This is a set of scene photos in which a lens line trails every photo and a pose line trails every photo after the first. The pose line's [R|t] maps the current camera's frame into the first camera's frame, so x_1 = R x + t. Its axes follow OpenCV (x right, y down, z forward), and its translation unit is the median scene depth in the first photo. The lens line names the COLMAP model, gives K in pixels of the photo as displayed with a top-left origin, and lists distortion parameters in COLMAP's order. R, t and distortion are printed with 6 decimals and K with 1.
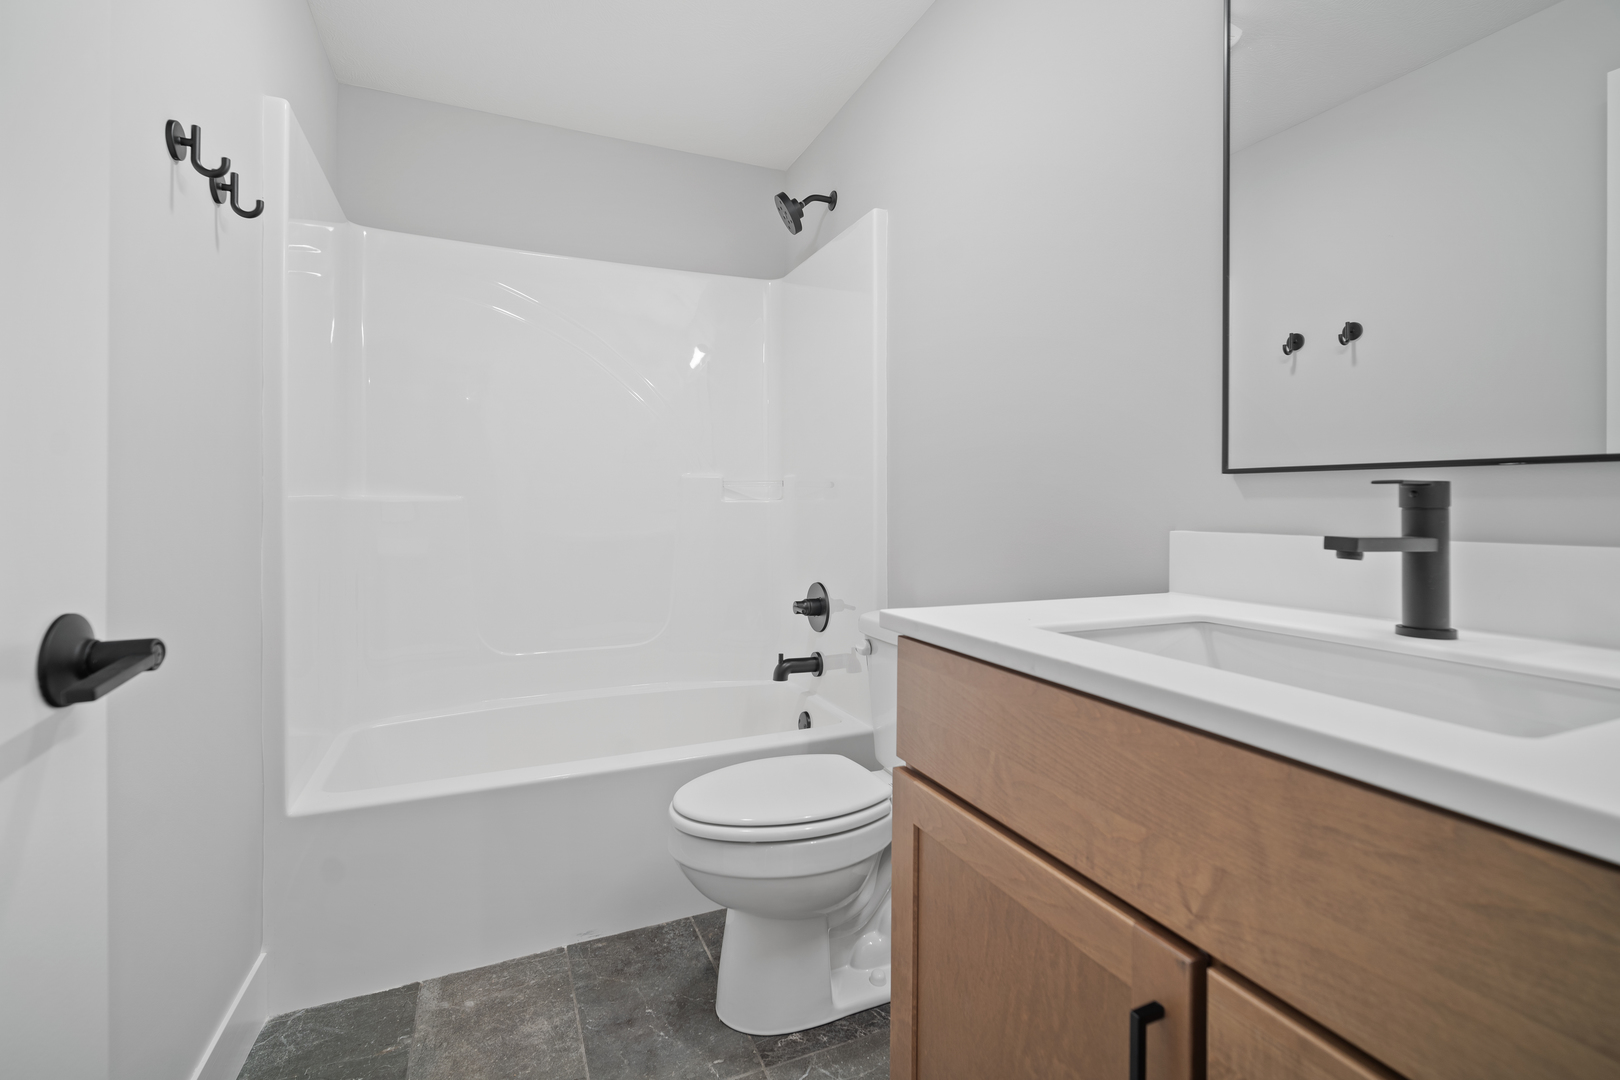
lens RADIAL K [[709.9, 0, 808.2], [0, 709.9, 542.2], [0, 0, 1]] dist [-0.003405, 0.000519]
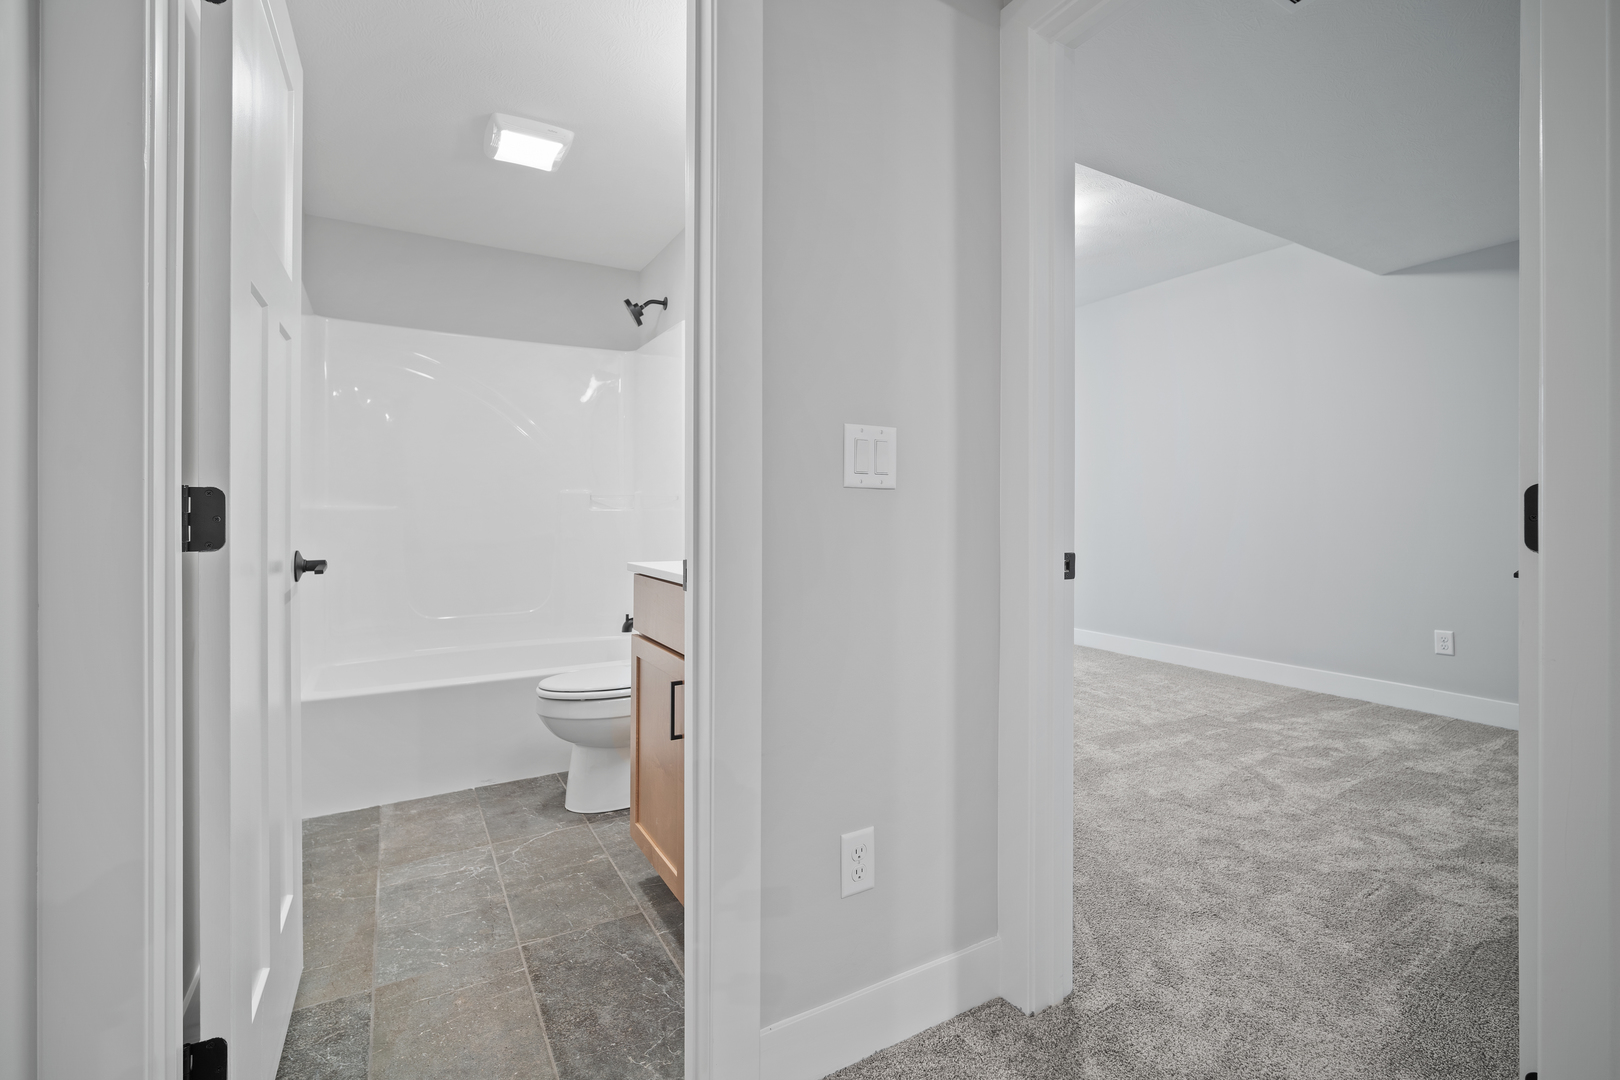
lens RADIAL K [[709.9, 0, 808.2], [0, 709.9, 542.2], [0, 0, 1]] dist [-0.003405, 0.000519]
pose [[0.994016, -0.005981, 0.109074, 0.257360], [0.007249, 0.999911, -0.011228, 0.041624], [-0.108997, 0.011951, 0.993970, -0.739066]]
